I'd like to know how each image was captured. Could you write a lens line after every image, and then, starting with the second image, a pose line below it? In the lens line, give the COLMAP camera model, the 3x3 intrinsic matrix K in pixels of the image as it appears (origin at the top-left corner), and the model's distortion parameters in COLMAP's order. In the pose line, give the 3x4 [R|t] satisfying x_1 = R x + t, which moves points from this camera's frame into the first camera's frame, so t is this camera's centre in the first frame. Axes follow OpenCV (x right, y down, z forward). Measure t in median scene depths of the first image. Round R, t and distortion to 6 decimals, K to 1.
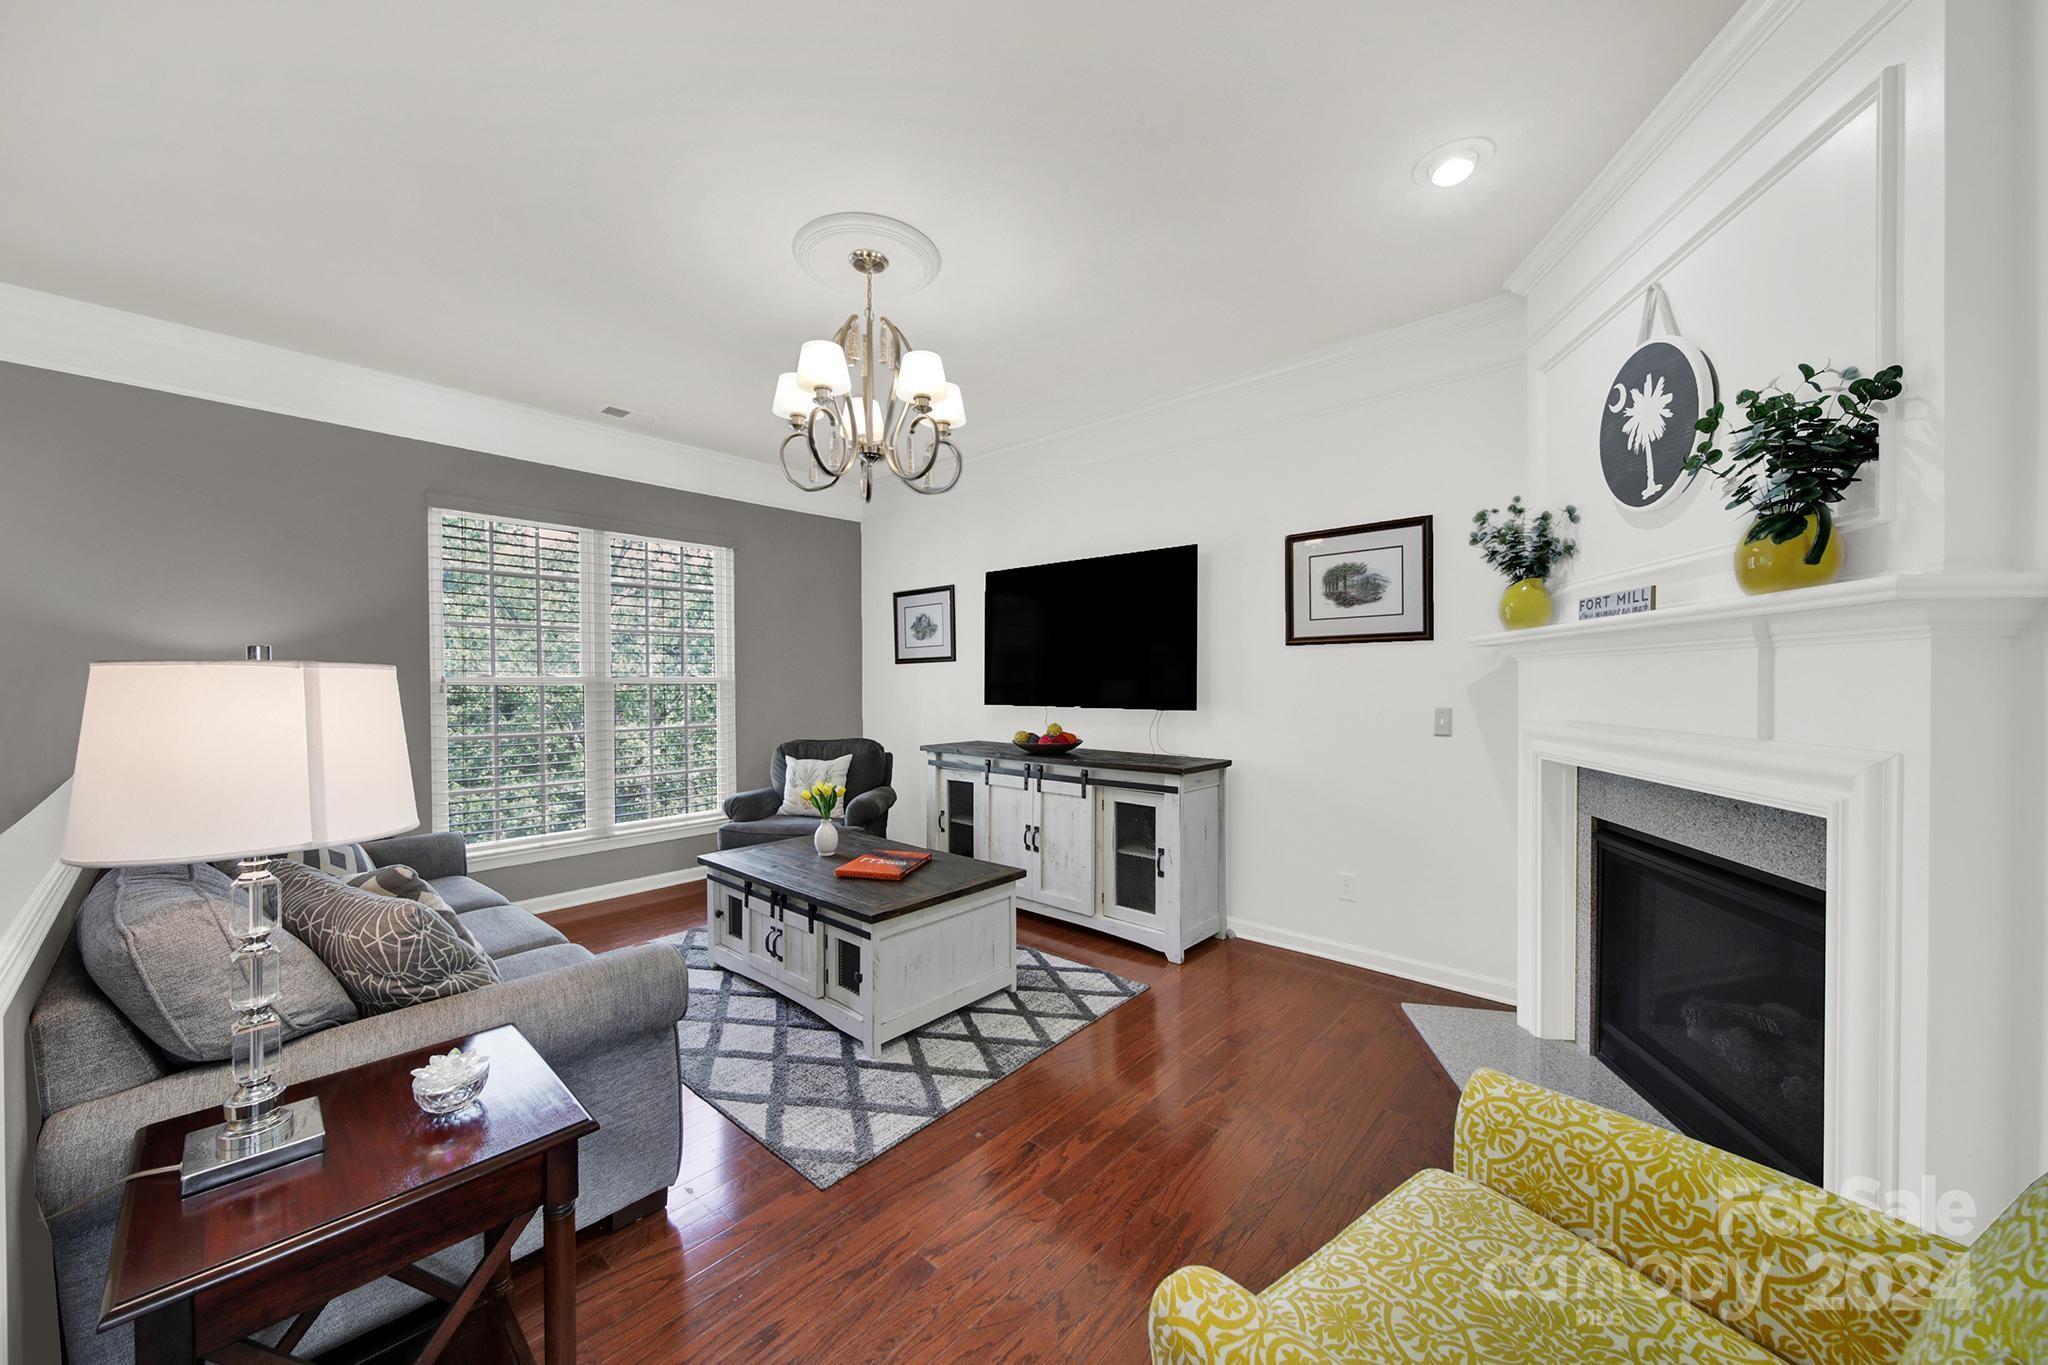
lens RADIAL K [[748.2, 0, 1020.4], [0, 748.2, 684.5], [0, 0, 1]] dist [0.002353, -0.000257]
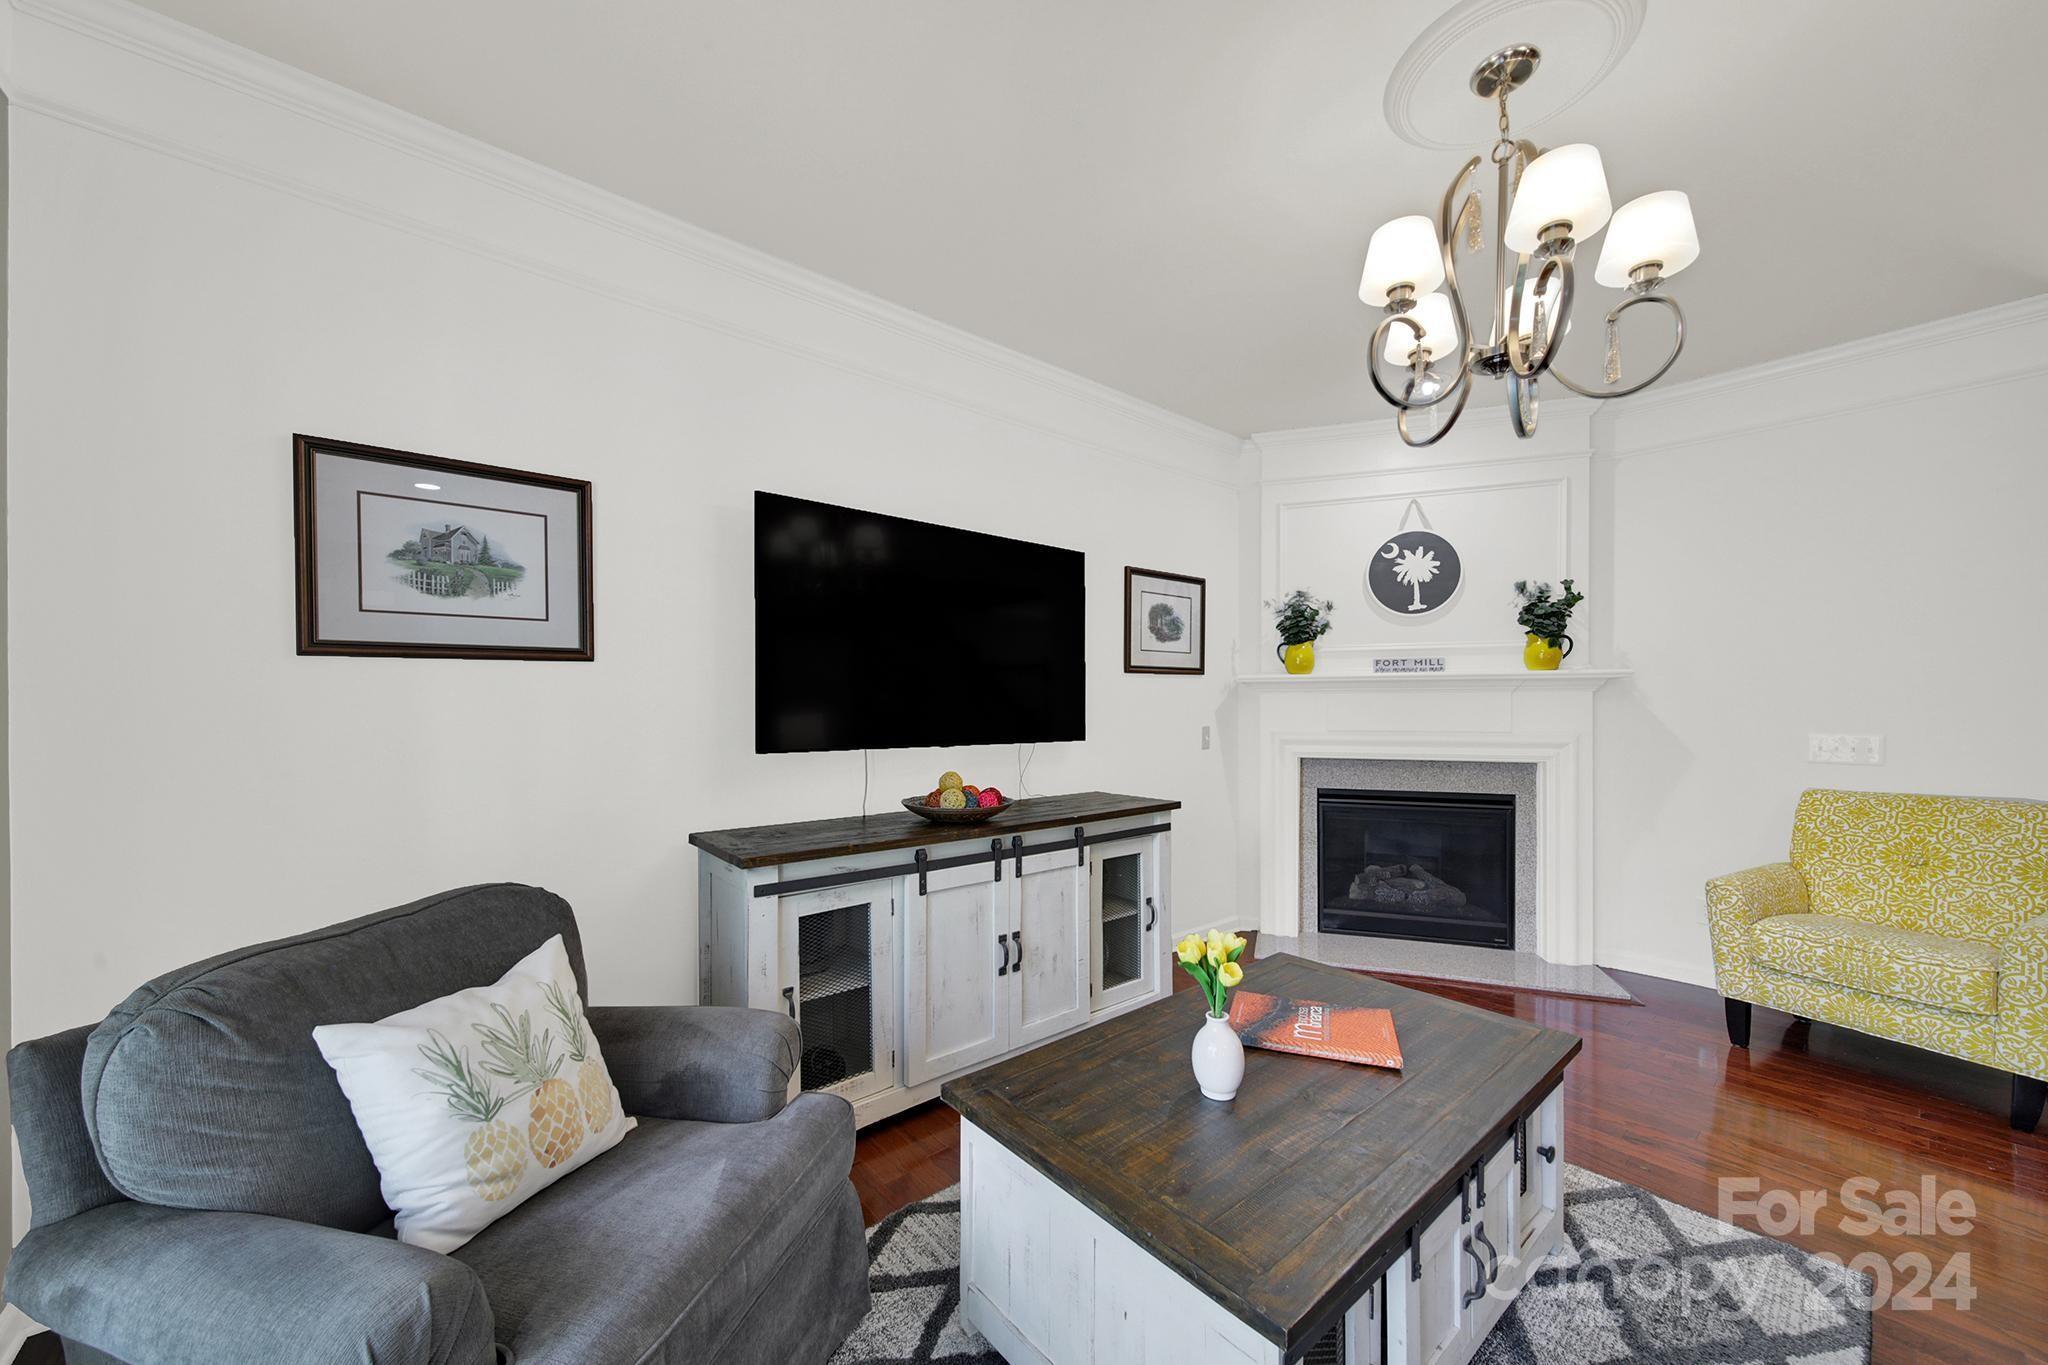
lens RADIAL K [[748.2, 0, 1026.4], [0, 748.2, 704.9], [0, 0, 1]] dist [0.002353, -0.000257]
pose [[0.140276, -0.000116, 0.990112, -0.704519], [0.003868, 0.999992, -0.000431, -0.007454], [-0.990105, 0.003891, 0.140275, 1.020023]]
